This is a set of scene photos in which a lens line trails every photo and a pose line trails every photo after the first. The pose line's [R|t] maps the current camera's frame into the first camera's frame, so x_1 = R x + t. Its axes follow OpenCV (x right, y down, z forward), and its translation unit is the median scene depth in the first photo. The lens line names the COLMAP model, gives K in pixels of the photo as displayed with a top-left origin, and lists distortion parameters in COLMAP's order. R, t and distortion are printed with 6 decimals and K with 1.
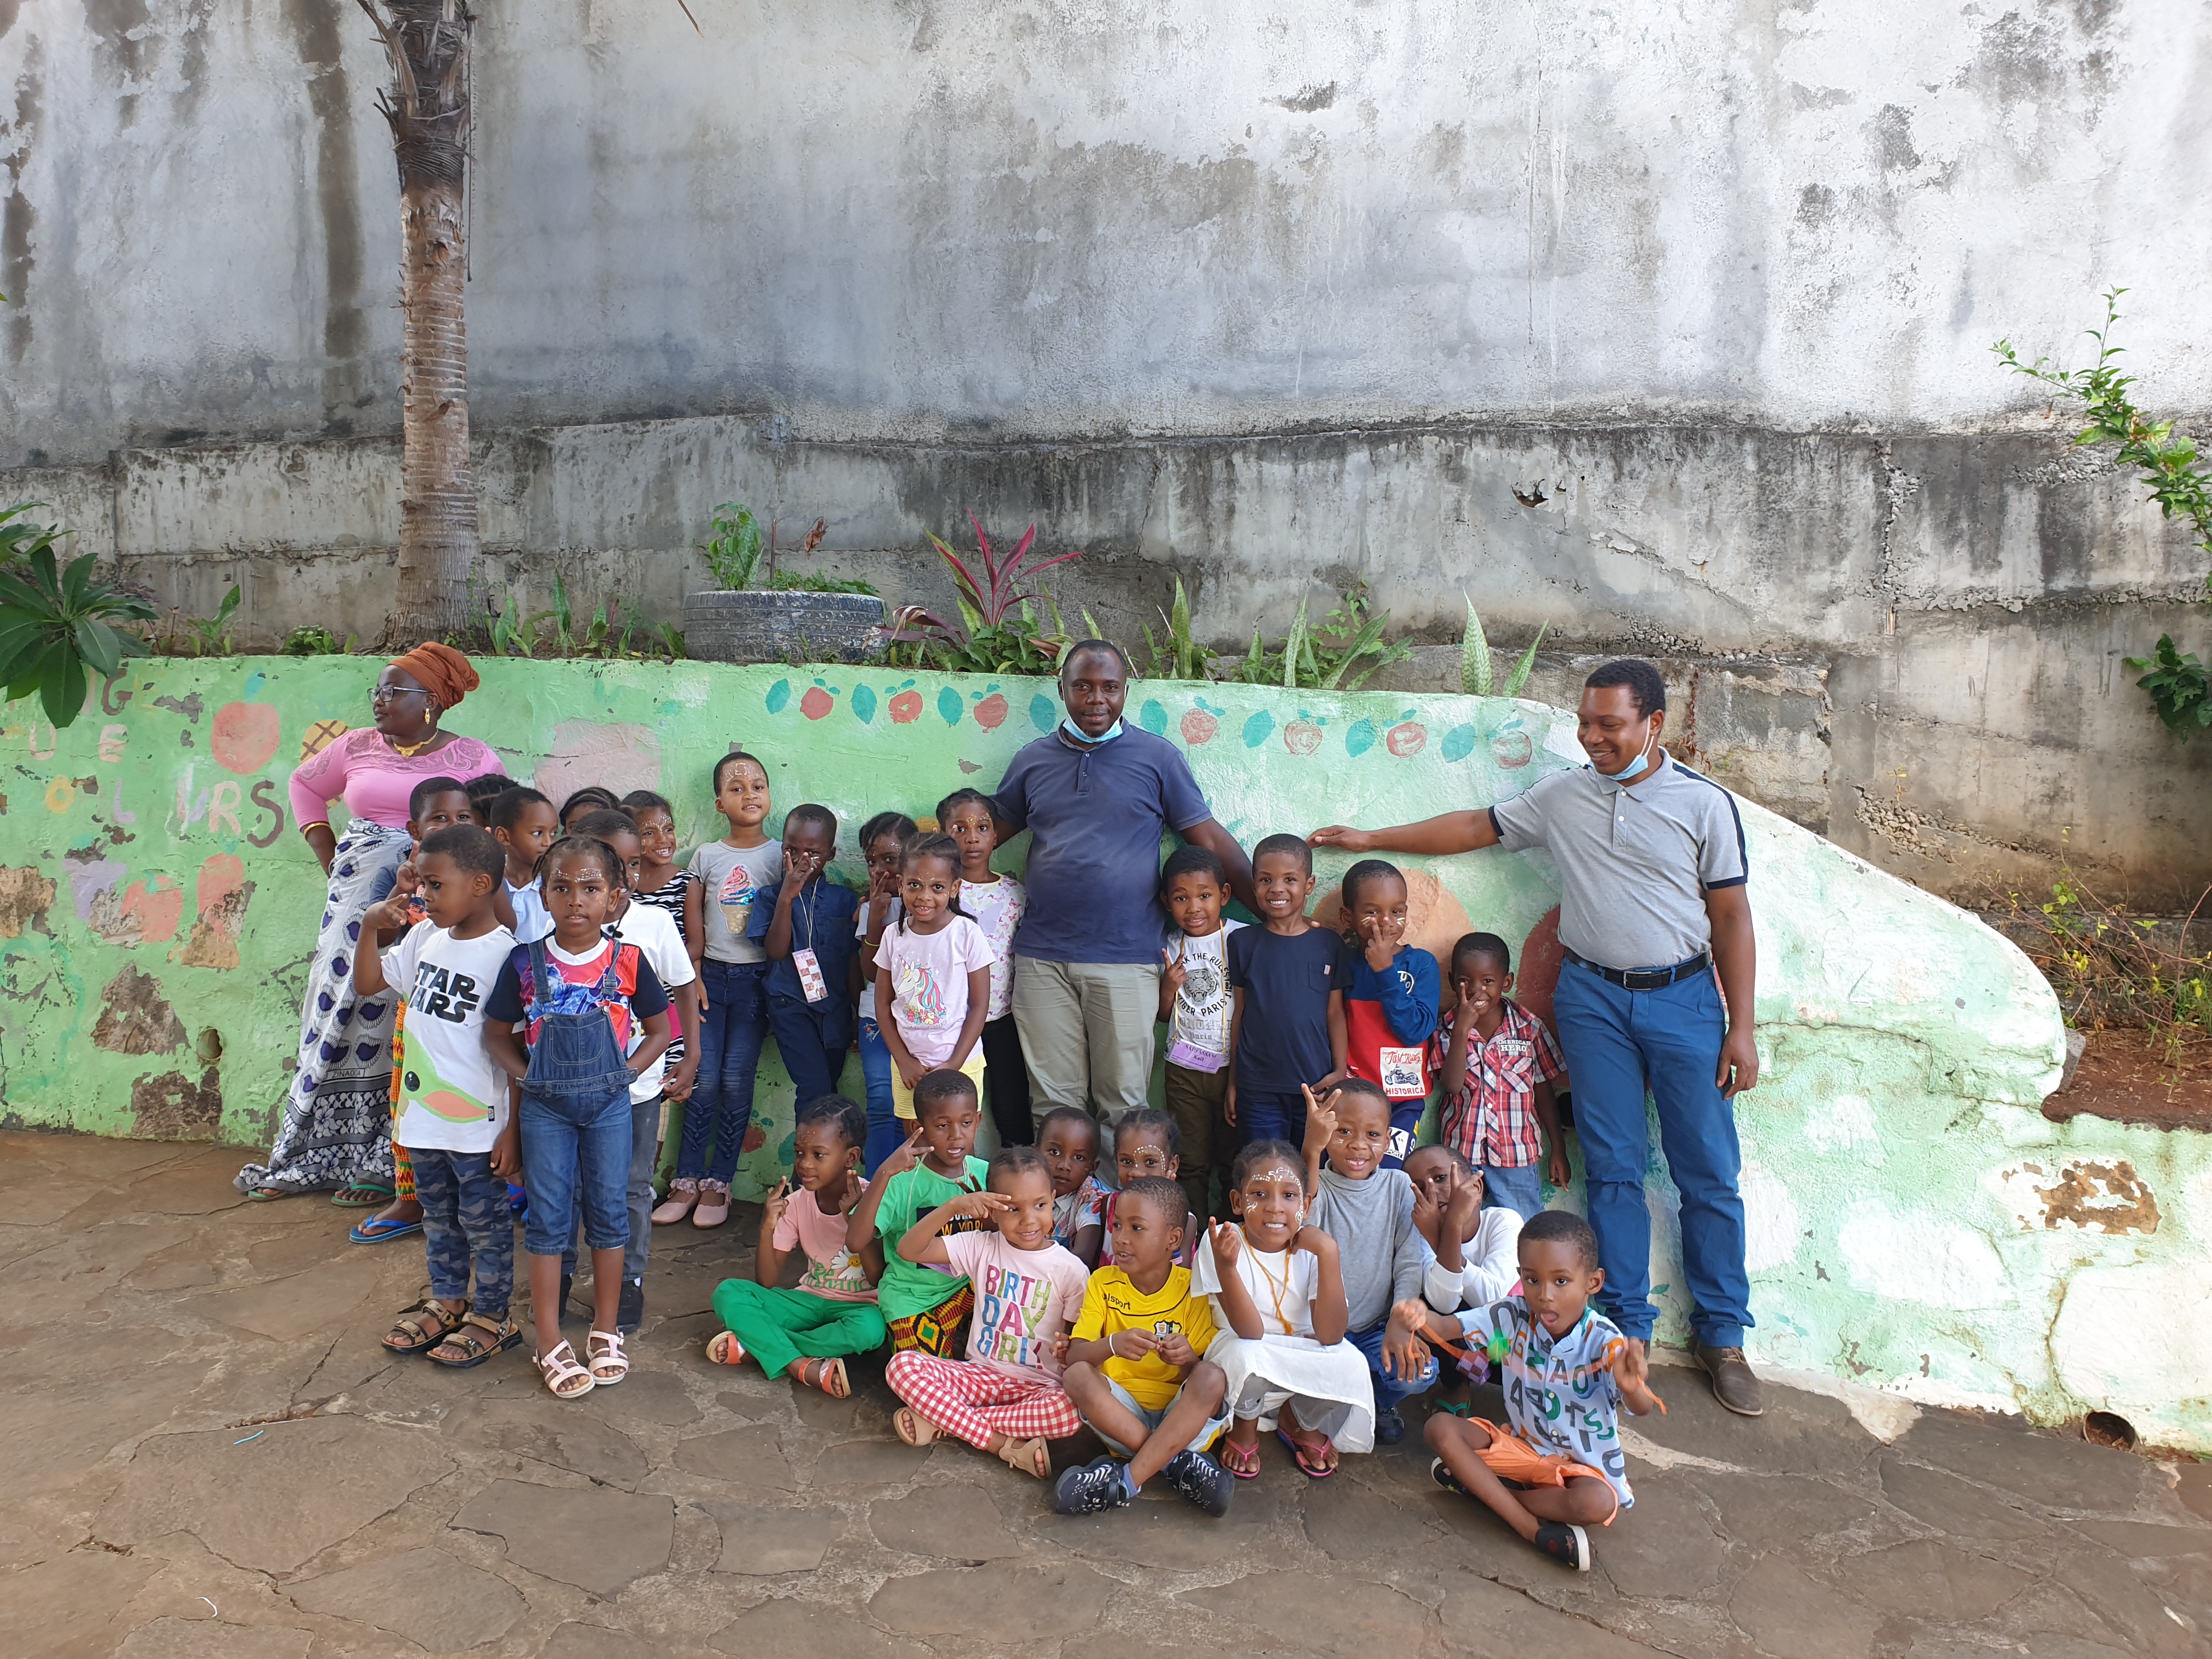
lens RADIAL K [[1720.2, 0, 1070.9], [0, 1720.2, 873.2], [0, 0, 1]] dist [0.002228, 0.010376]
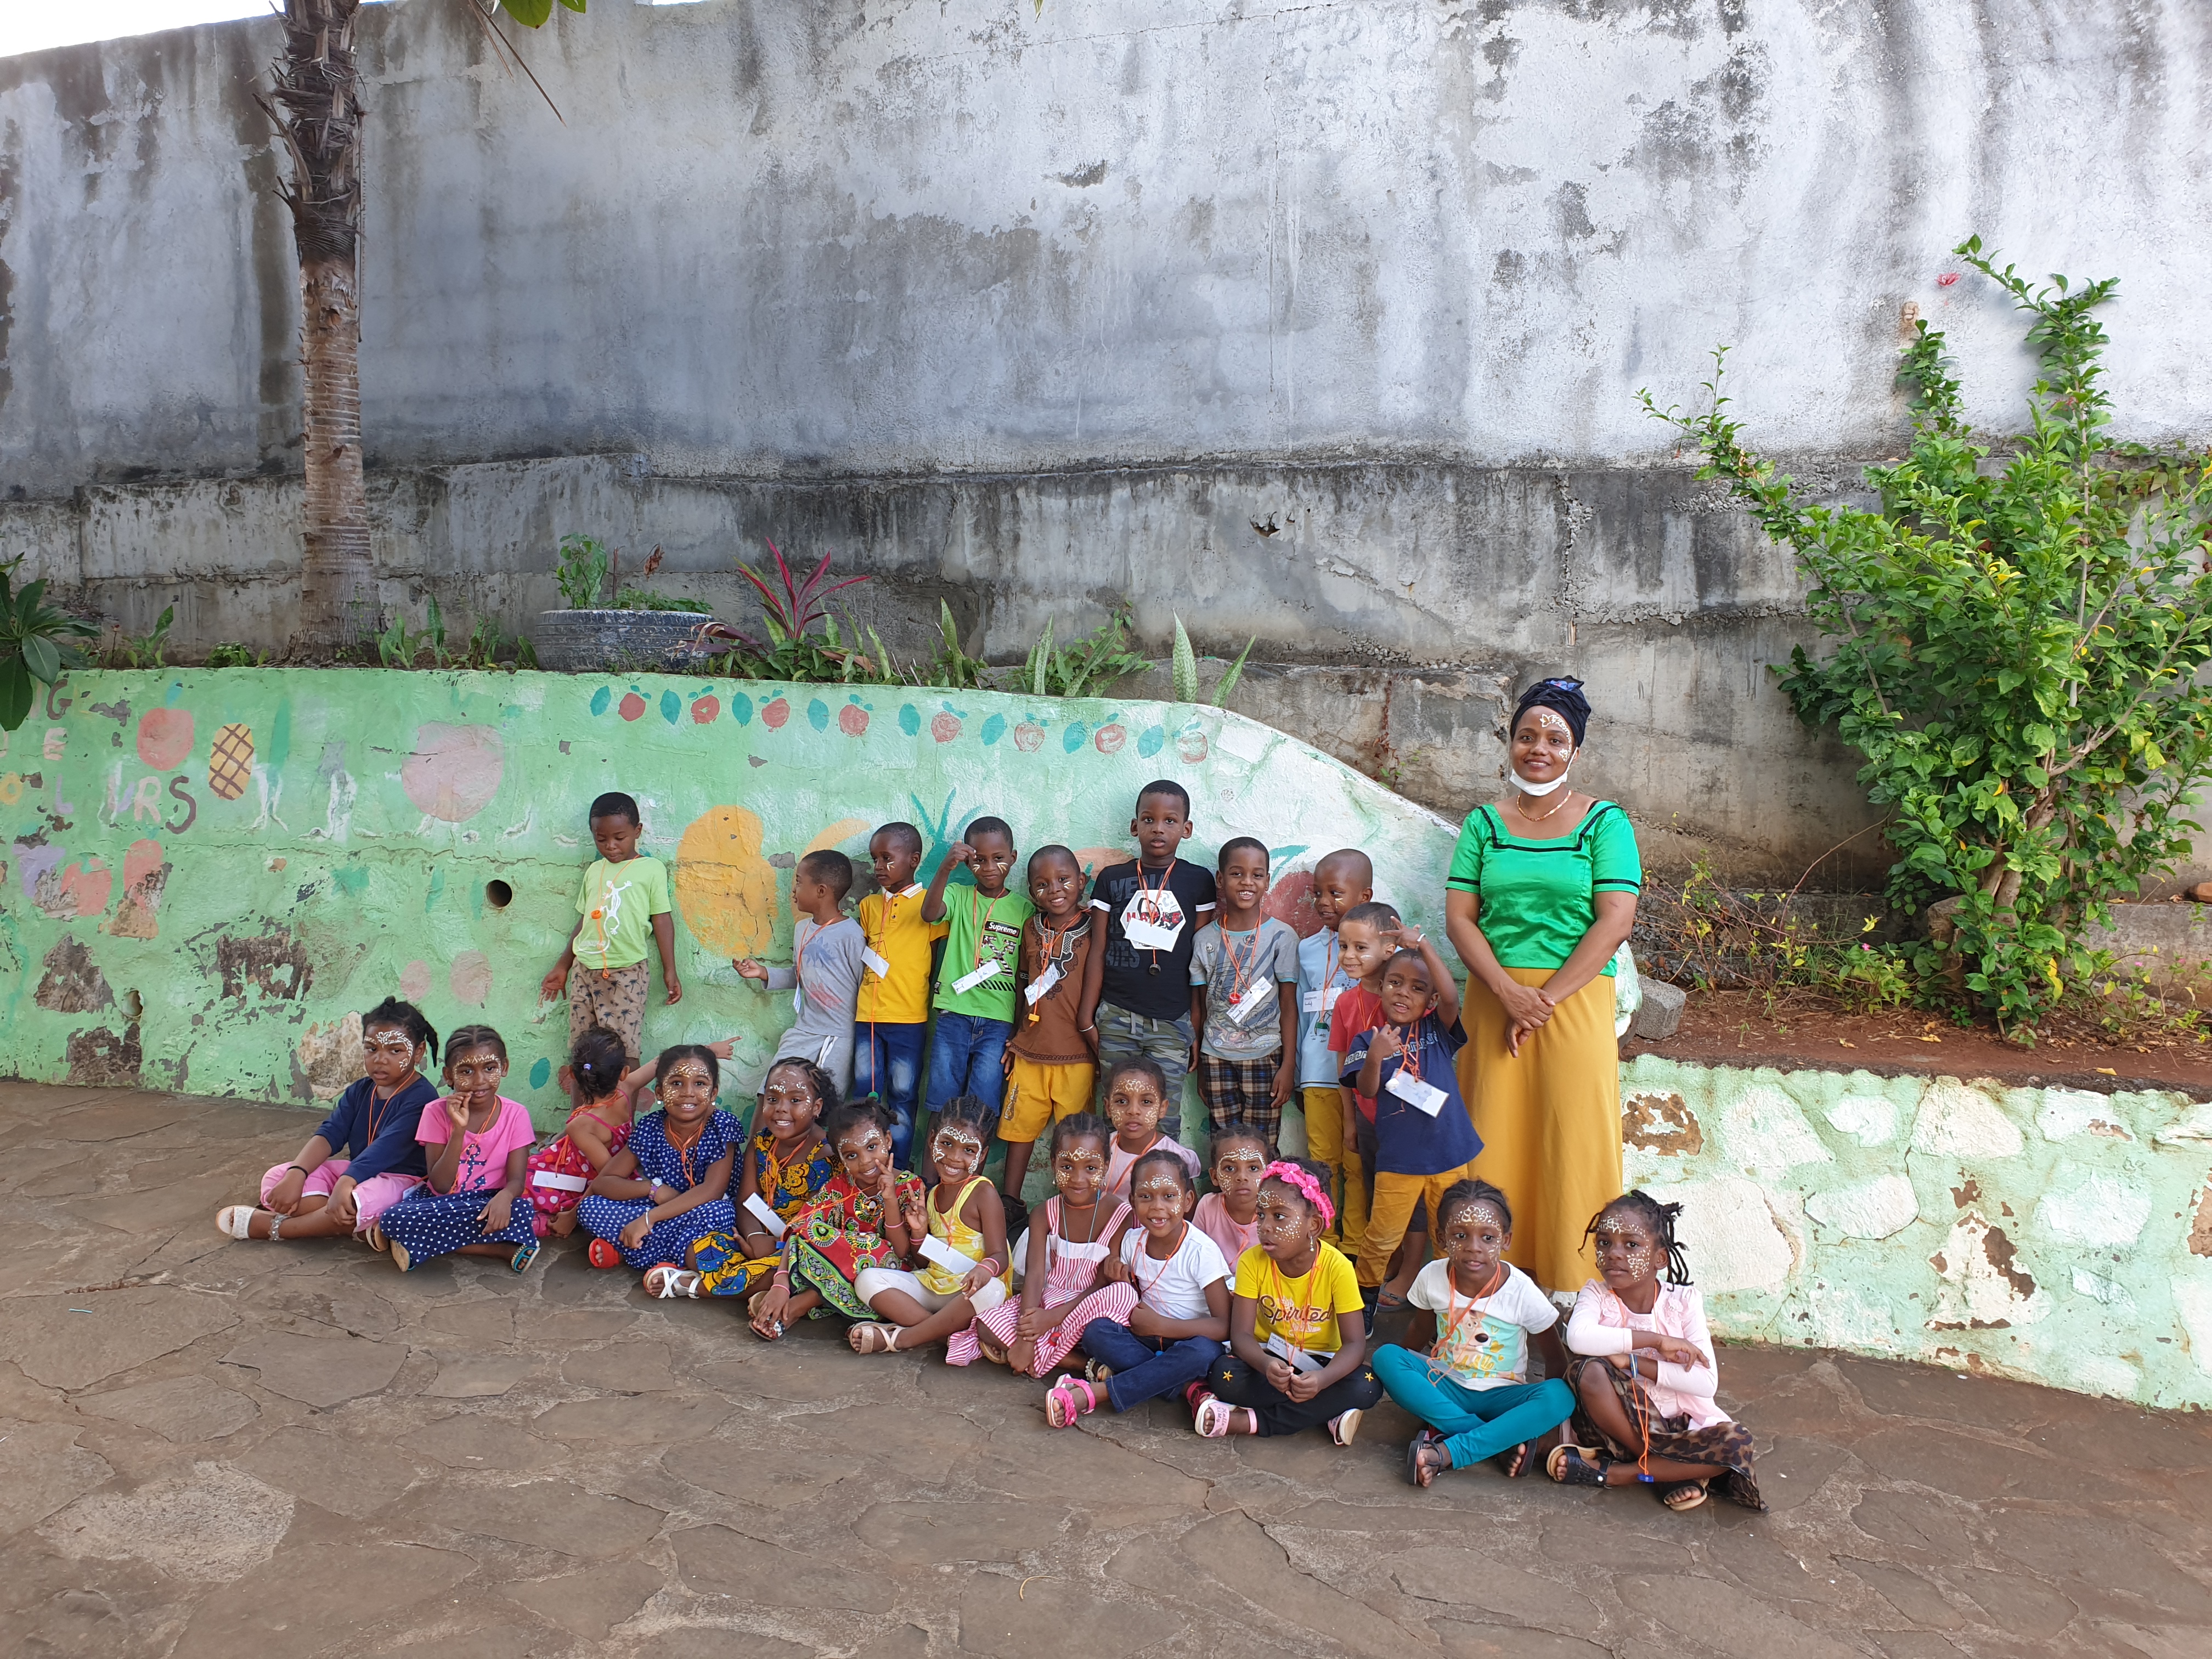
lens RADIAL K [[1720.2, 0, 1090.6], [0, 1720.2, 875.2], [0, 0, 1]] dist [0.002228, 0.010376]
pose [[0.999466, 0.000656, -0.032683, 0.178954], [-0.000728, 0.999997, -0.002192, 0.014865], [0.032682, 0.002215, 0.999463, -0.134889]]
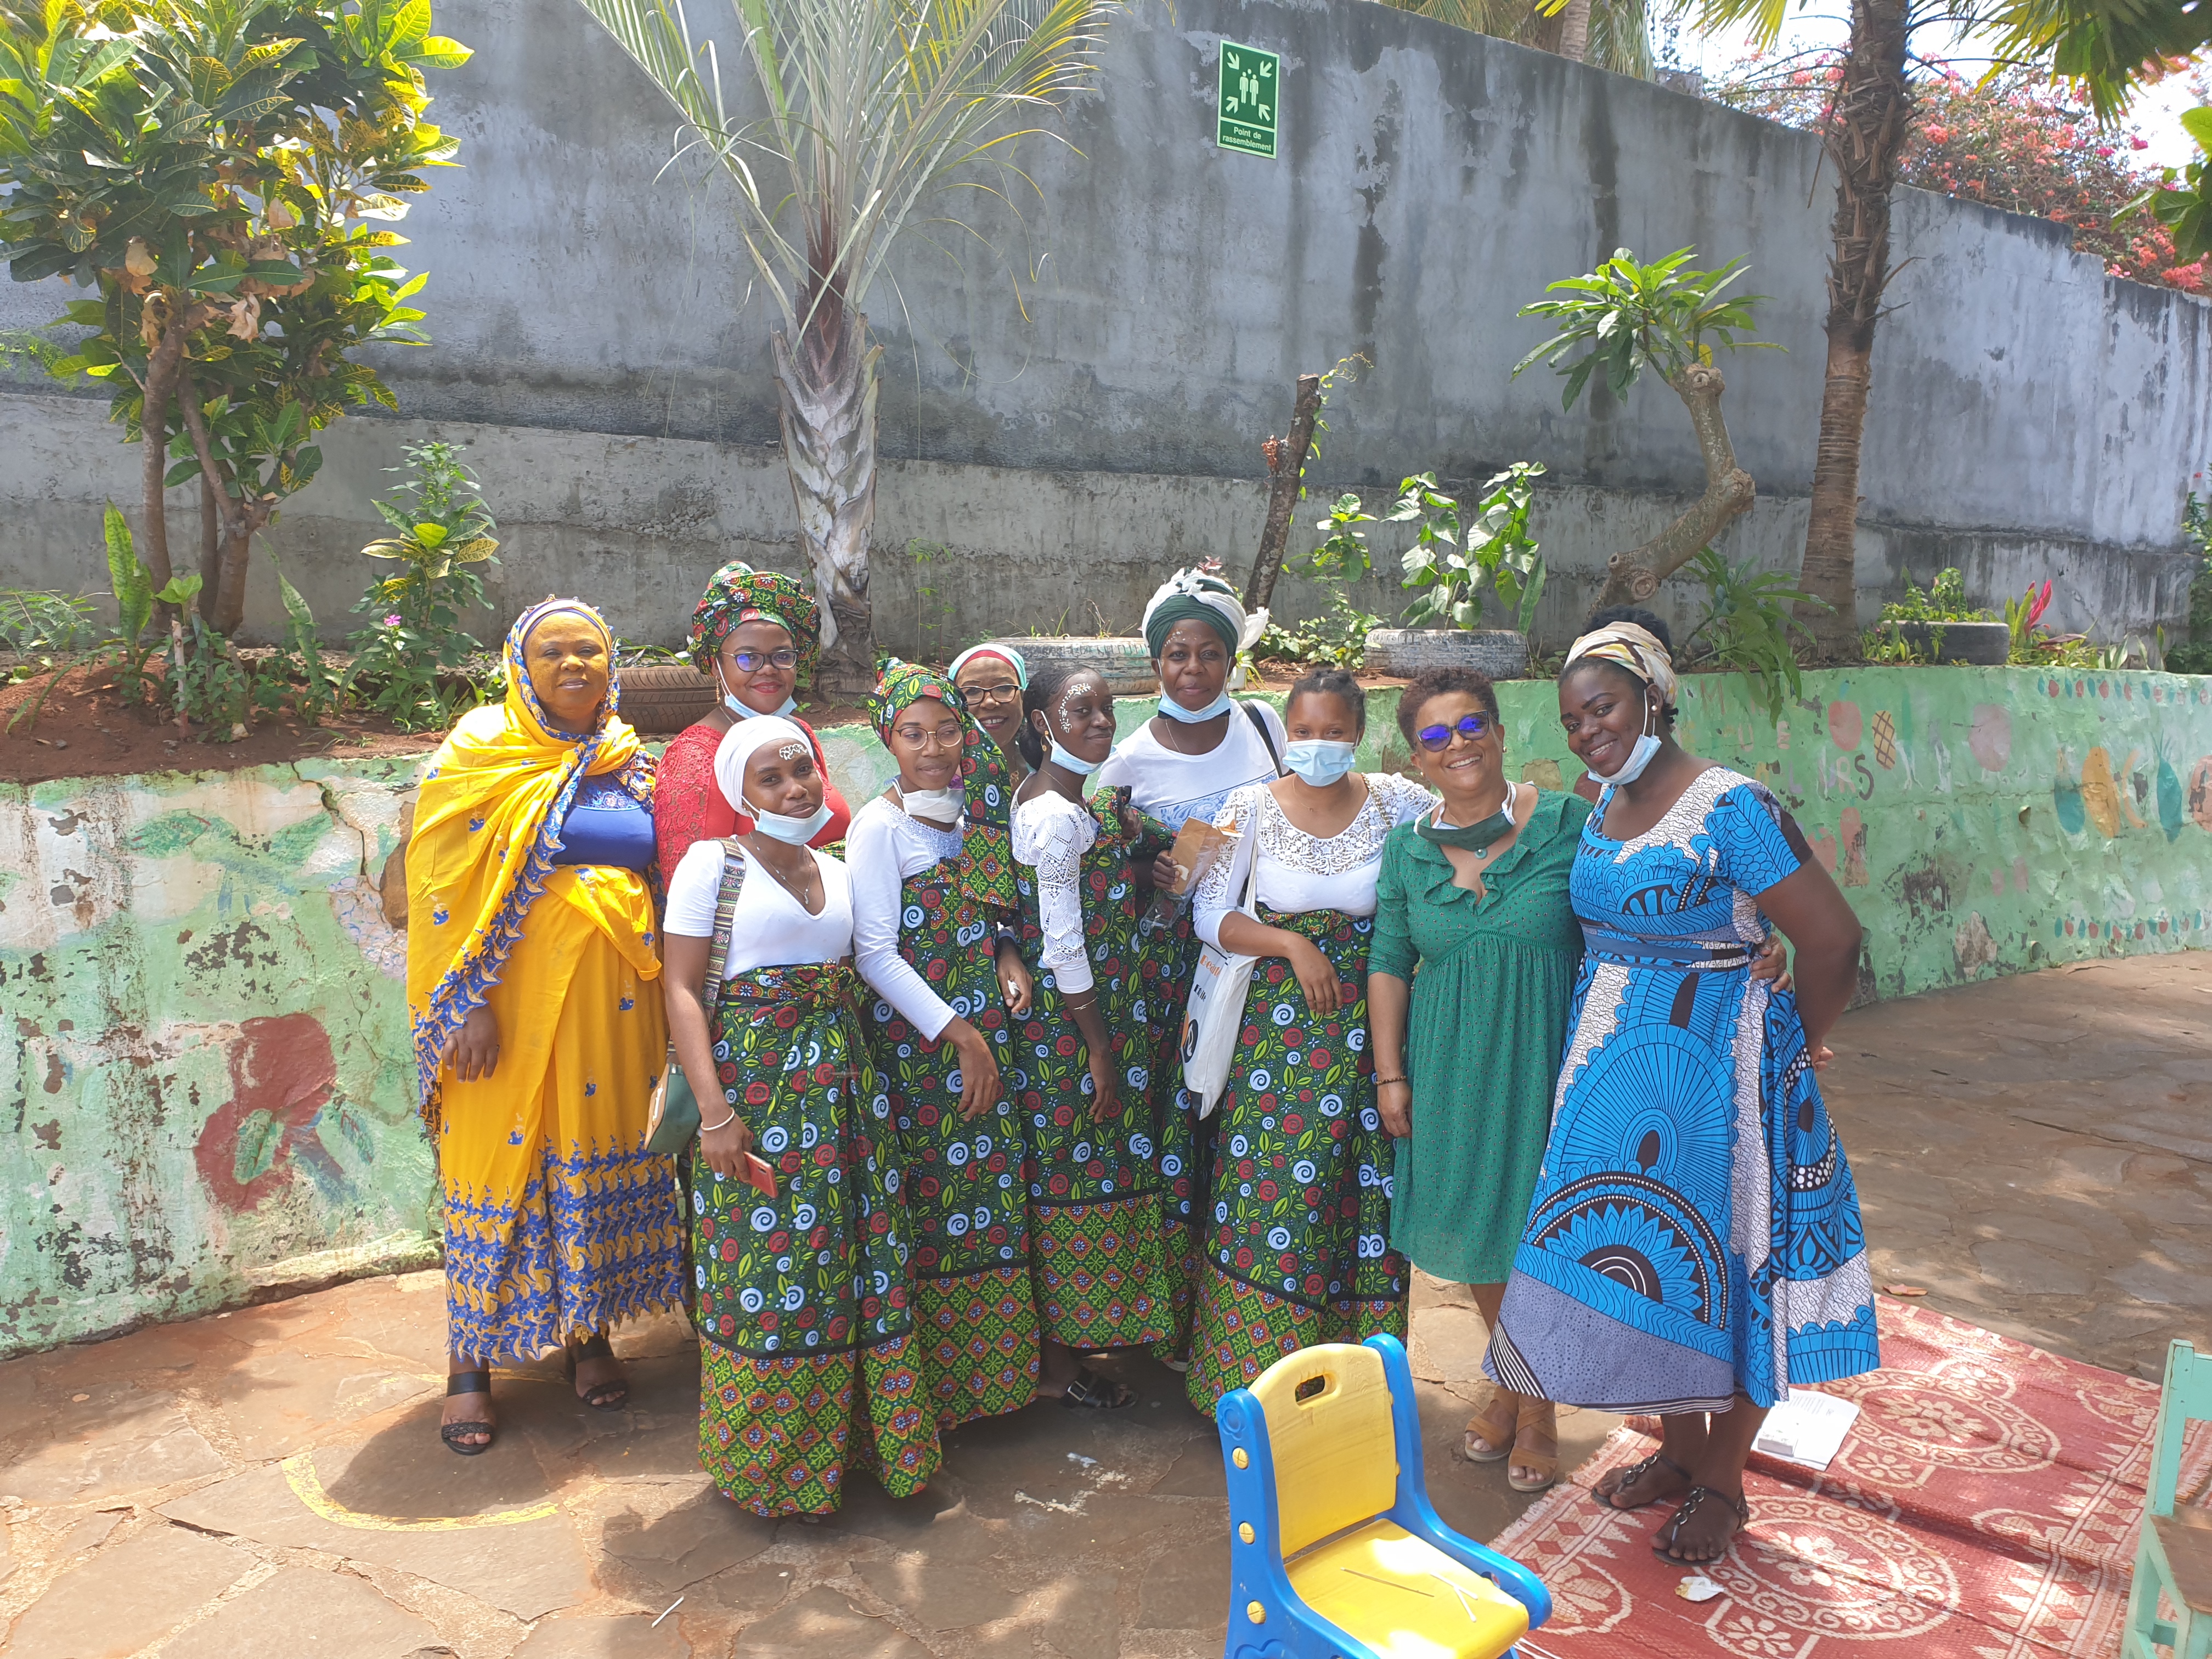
lens RADIAL K [[1720.2, 0, 1104.9], [0, 1720.2, 837.6], [0, 0, 1]] dist [0.002228, 0.010376]
pose [[0.615655, -0.111698, 0.780059, -1.990040], [0.069285, 0.993742, 0.087613, -0.154480], [-0.784964, 0.000107, 0.619541, 0.592581]]
